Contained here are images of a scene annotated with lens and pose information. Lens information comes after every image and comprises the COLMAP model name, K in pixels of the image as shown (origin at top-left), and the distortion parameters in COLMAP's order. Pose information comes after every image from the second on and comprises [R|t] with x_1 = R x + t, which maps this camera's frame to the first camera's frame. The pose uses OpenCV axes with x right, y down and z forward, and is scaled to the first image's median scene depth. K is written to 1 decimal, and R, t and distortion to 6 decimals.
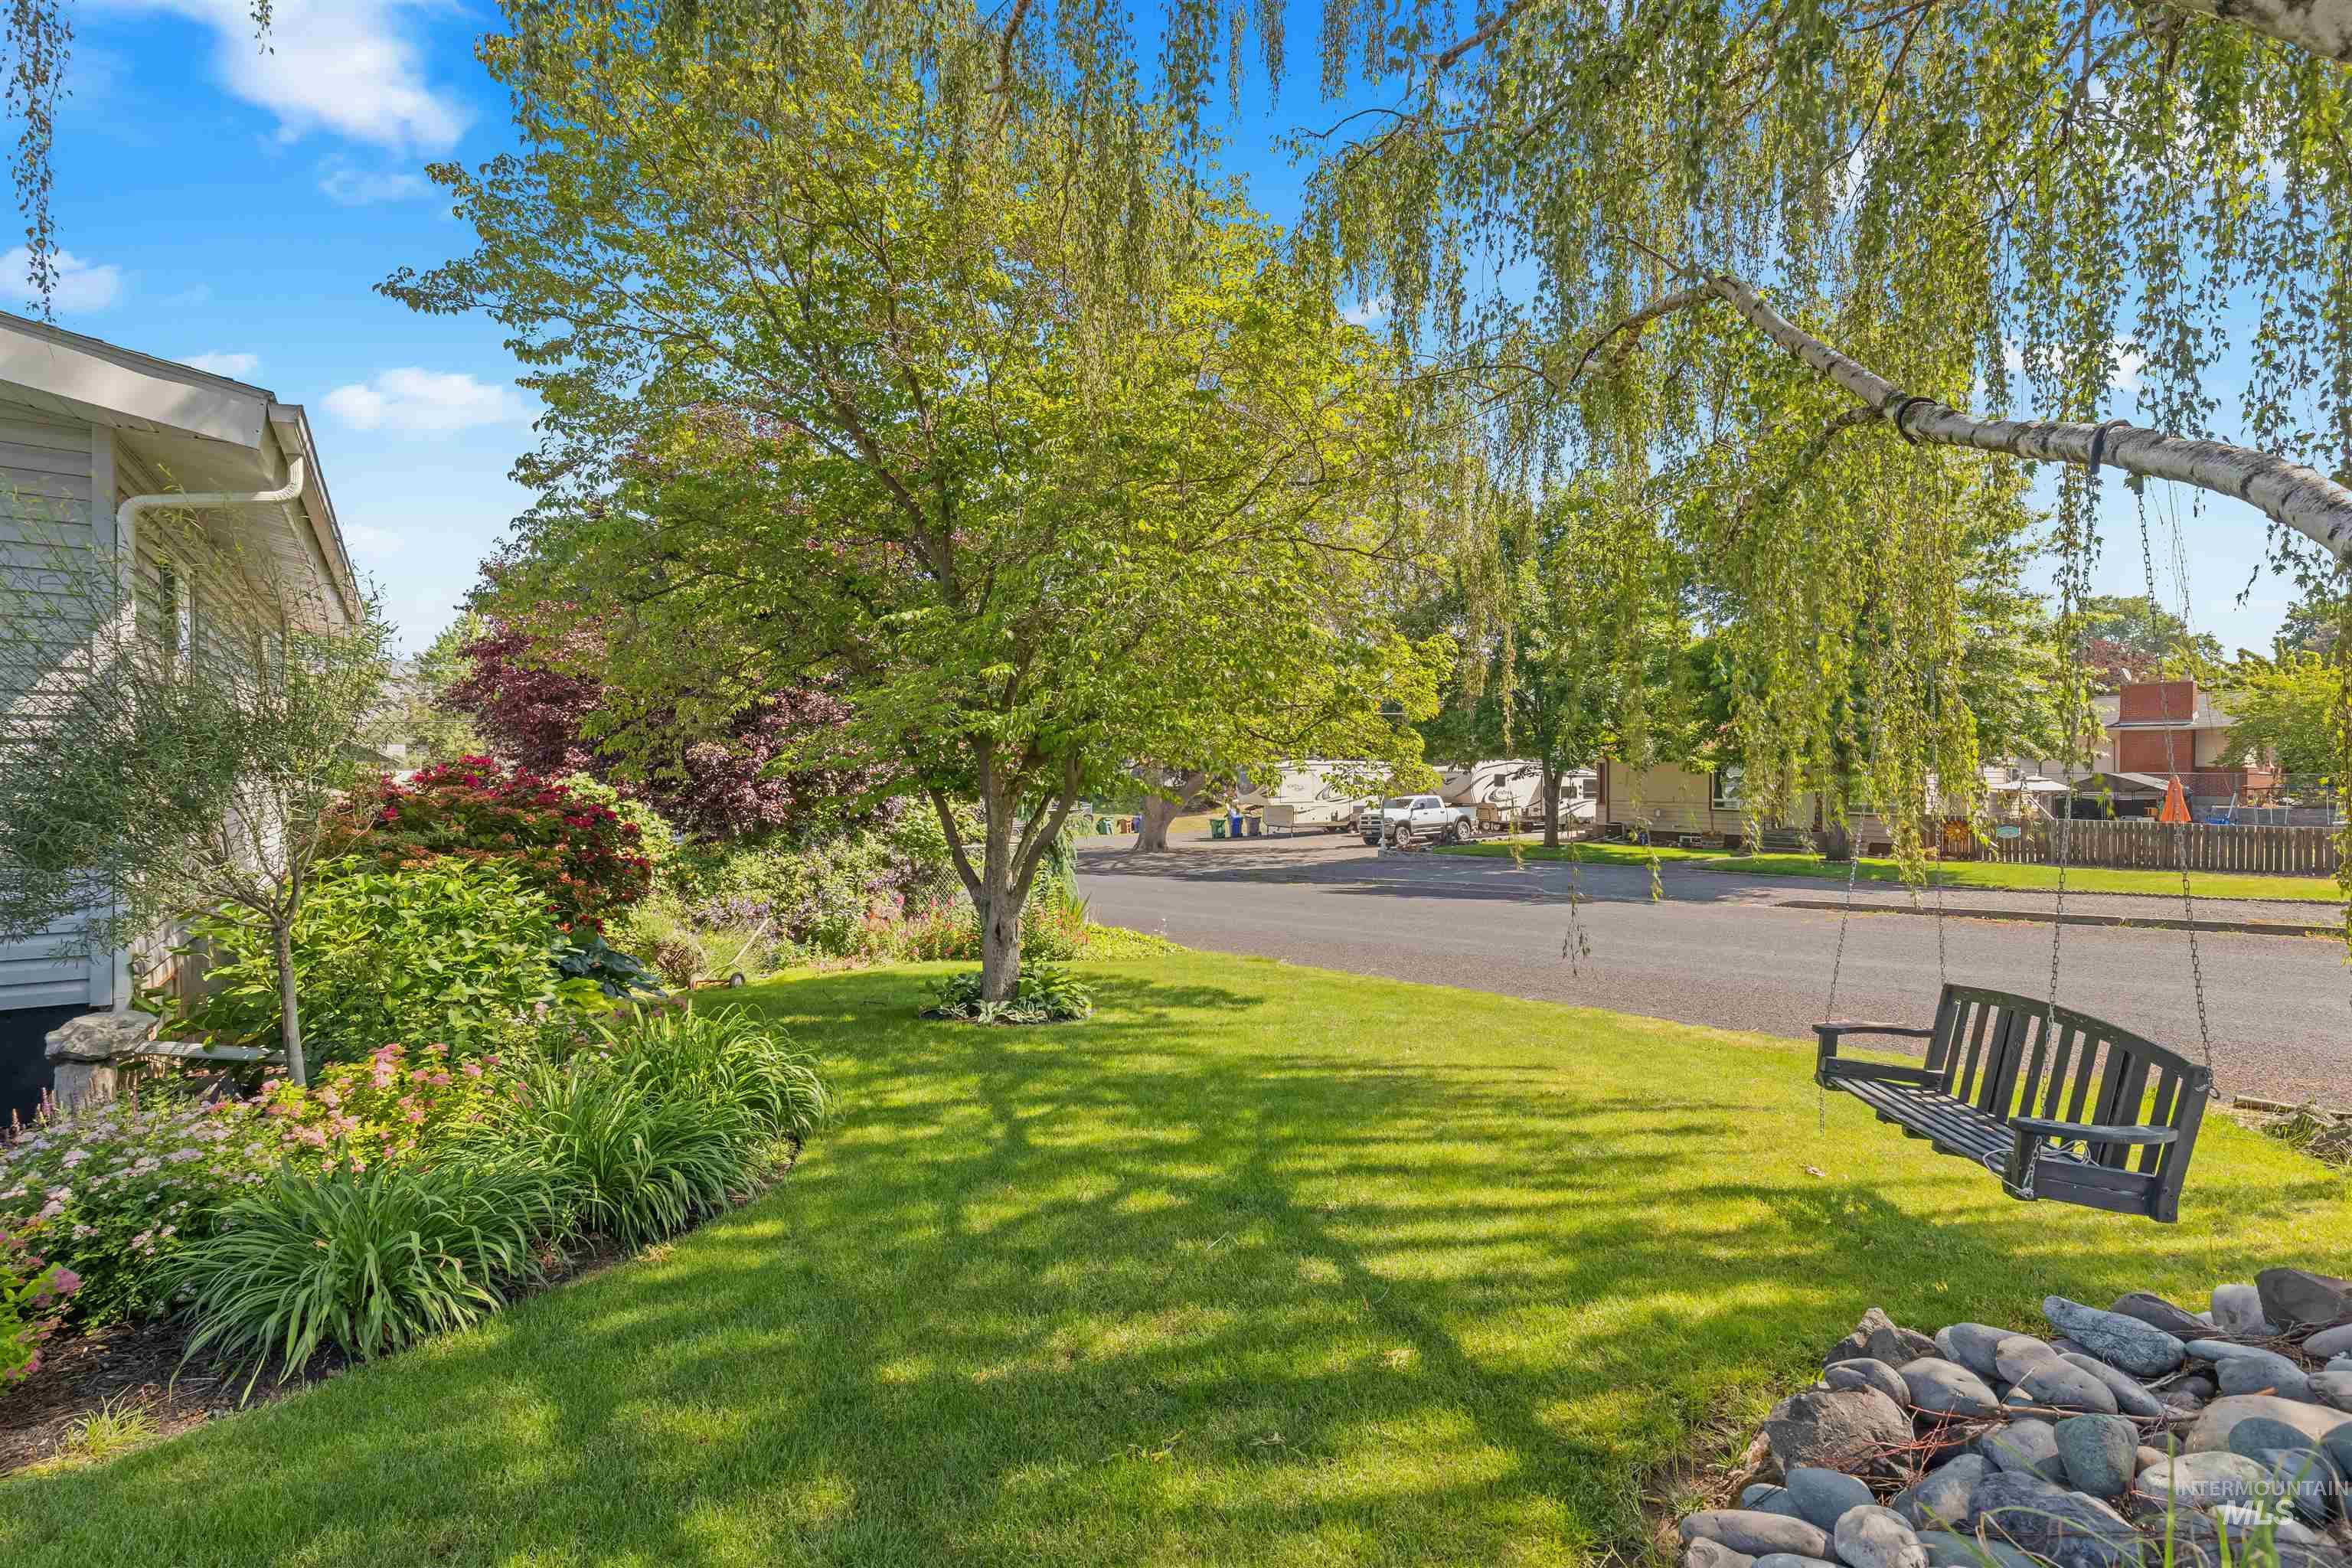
lens RADIAL K [[1043.4, 0, 1185.6], [0, 1043.4, 775.5], [0, 0, 1]] dist [0.000214, -0.000231]
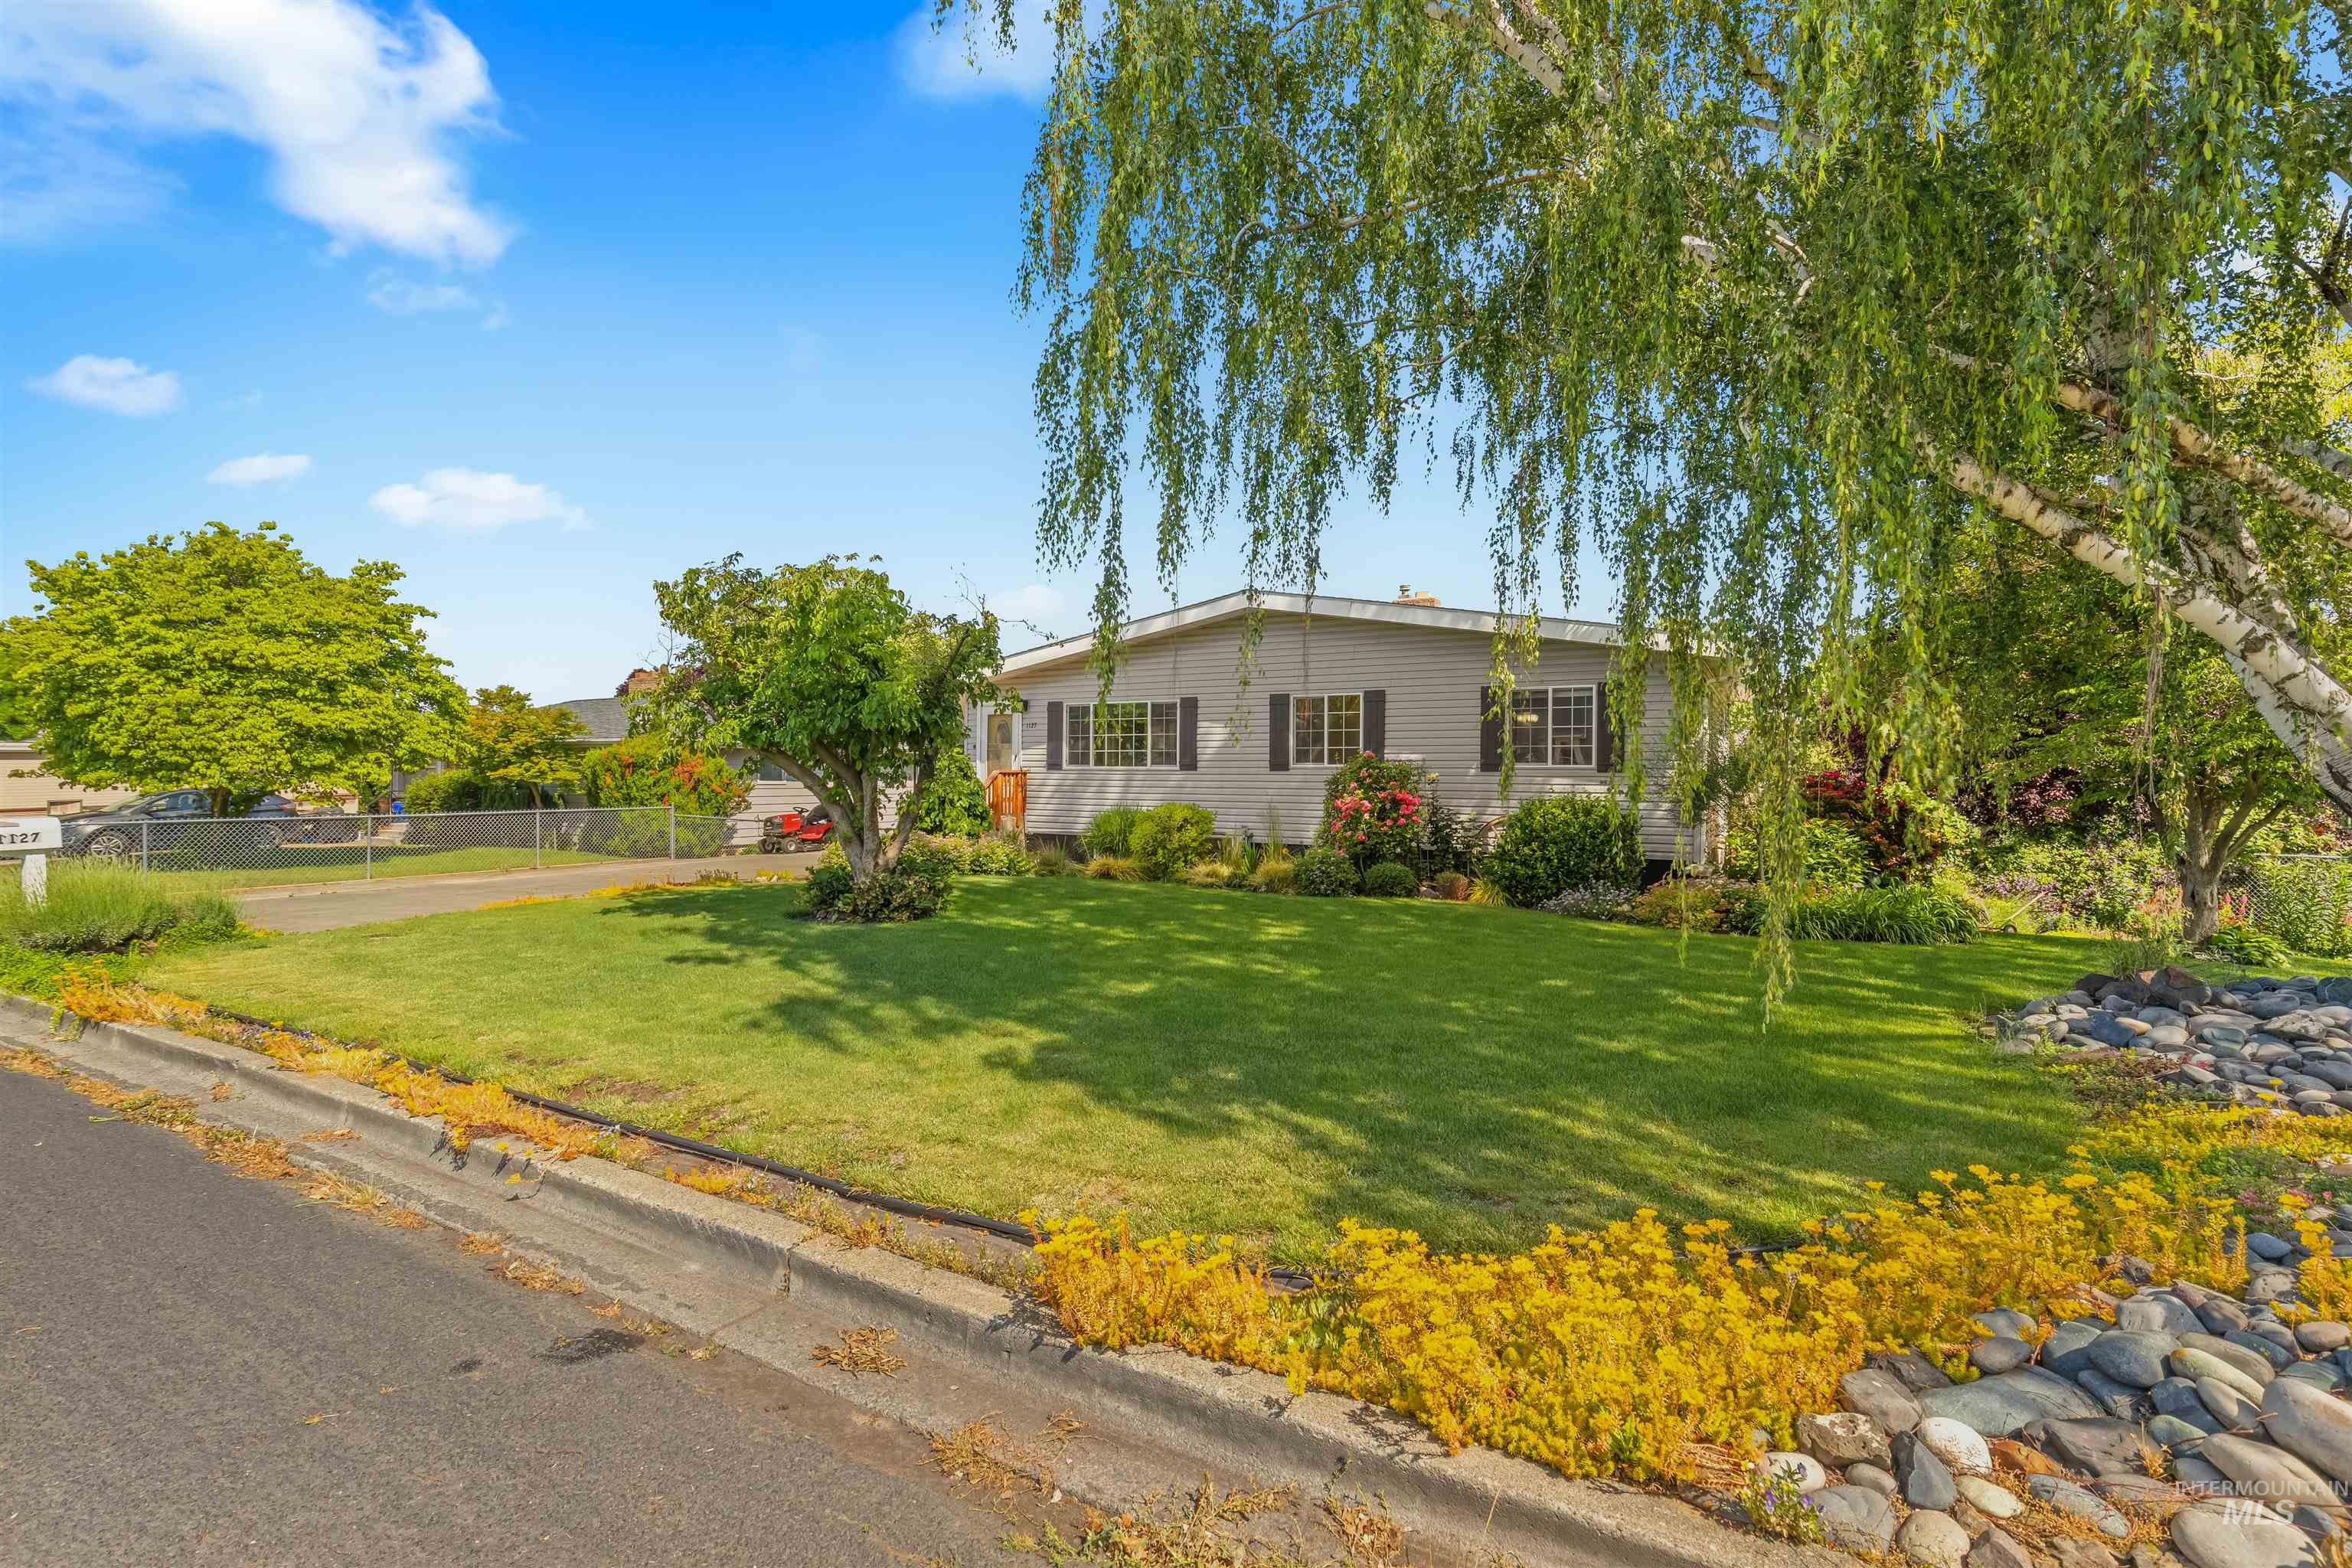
lens RADIAL K [[1043.4, 0, 1185.6], [0, 1043.4, 775.5], [0, 0, 1]] dist [0.000214, -0.000231]
pose [[0.404382, 0.002630, -0.914586, 0.345786], [-0.009250, 0.999956, -0.001214, -0.000110], [0.914543, 0.008950, 0.404389, -0.499361]]
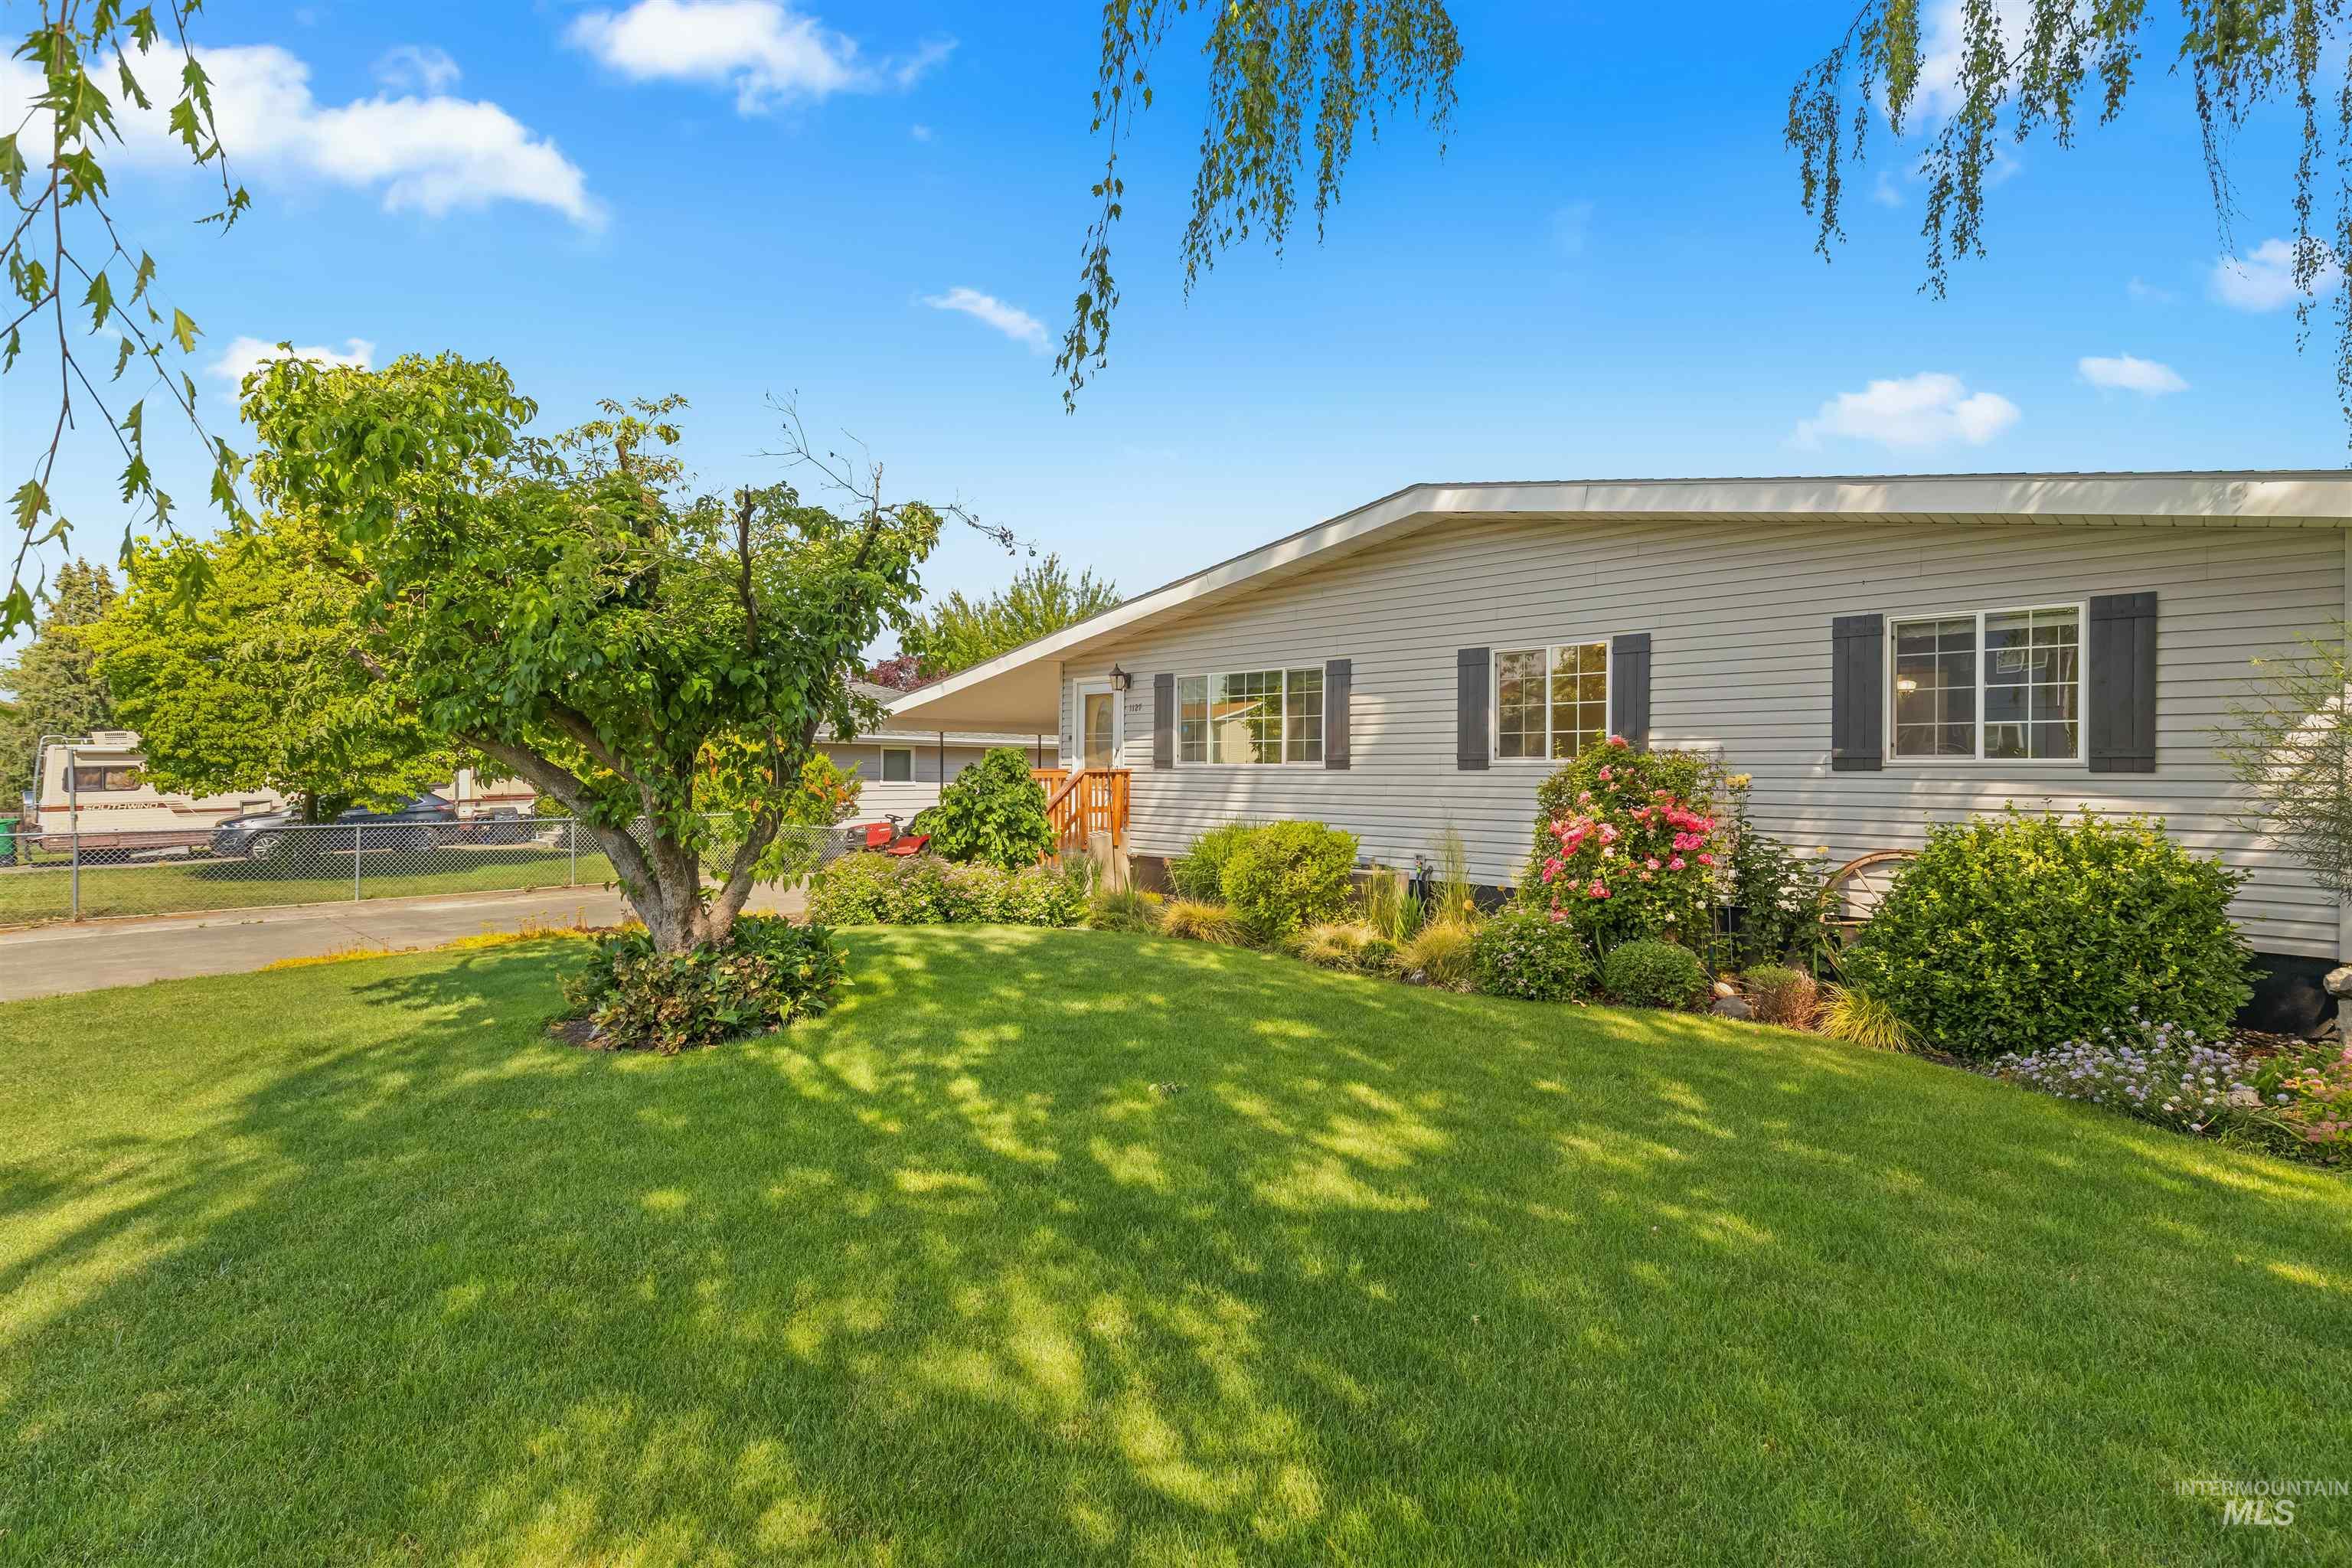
lens RADIAL K [[1080.3, 0, 1180.6], [0, 1080.3, 774.7], [0, 0, 1]] dist [0.001211, -0.000154]
pose [[0.174487, 0.004388, -0.984650, 0.021217], [-0.007636, 0.999966, 0.003103, -0.005123], [0.984630, 0.006978, 0.174515, -0.256635]]
